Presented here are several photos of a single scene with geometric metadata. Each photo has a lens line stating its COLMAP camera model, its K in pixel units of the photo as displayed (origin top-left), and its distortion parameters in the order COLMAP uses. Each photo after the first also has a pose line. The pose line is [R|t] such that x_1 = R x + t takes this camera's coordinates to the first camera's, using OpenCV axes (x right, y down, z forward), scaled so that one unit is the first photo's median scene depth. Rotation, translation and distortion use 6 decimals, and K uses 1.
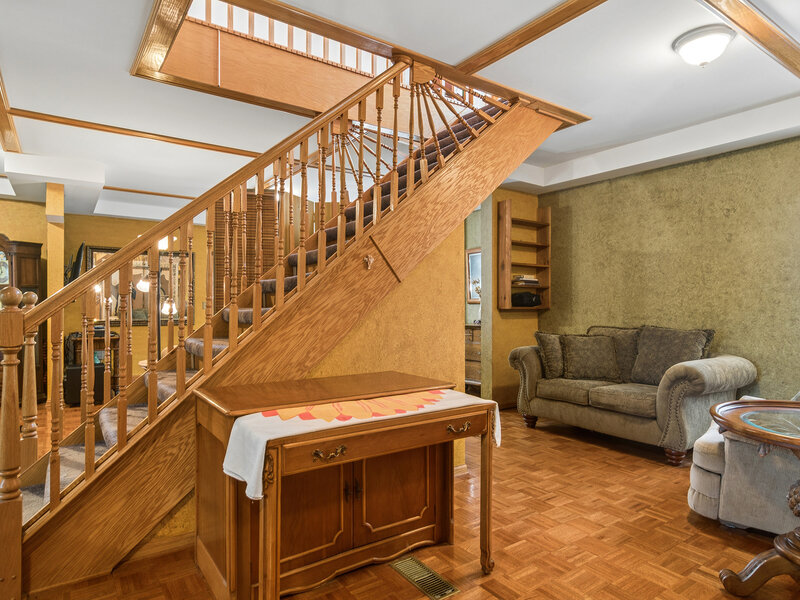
lens RADIAL K [[490.9, 0, 399.1], [0, 490.9, 301.1], [0, 0, 1]] dist [-0.004833, 0.001230]
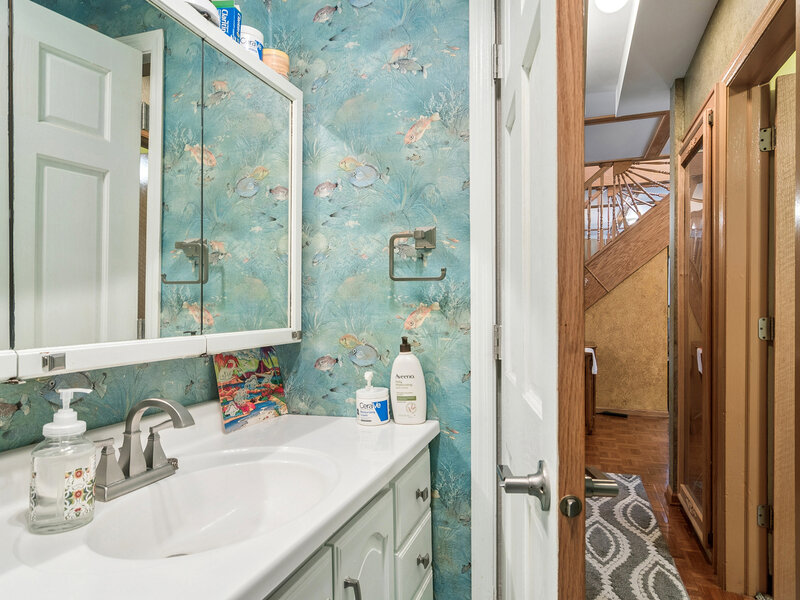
lens RADIAL K [[490.9, 0, 401.1], [0, 490.9, 305.9], [0, 0, 1]] dist [-0.004833, 0.001230]
pose [[0.579635, -0.000891, -0.814876, 0.967263], [0.013335, 0.999876, 0.008392, -0.013545], [0.814767, -0.015730, 0.579575, -0.582495]]
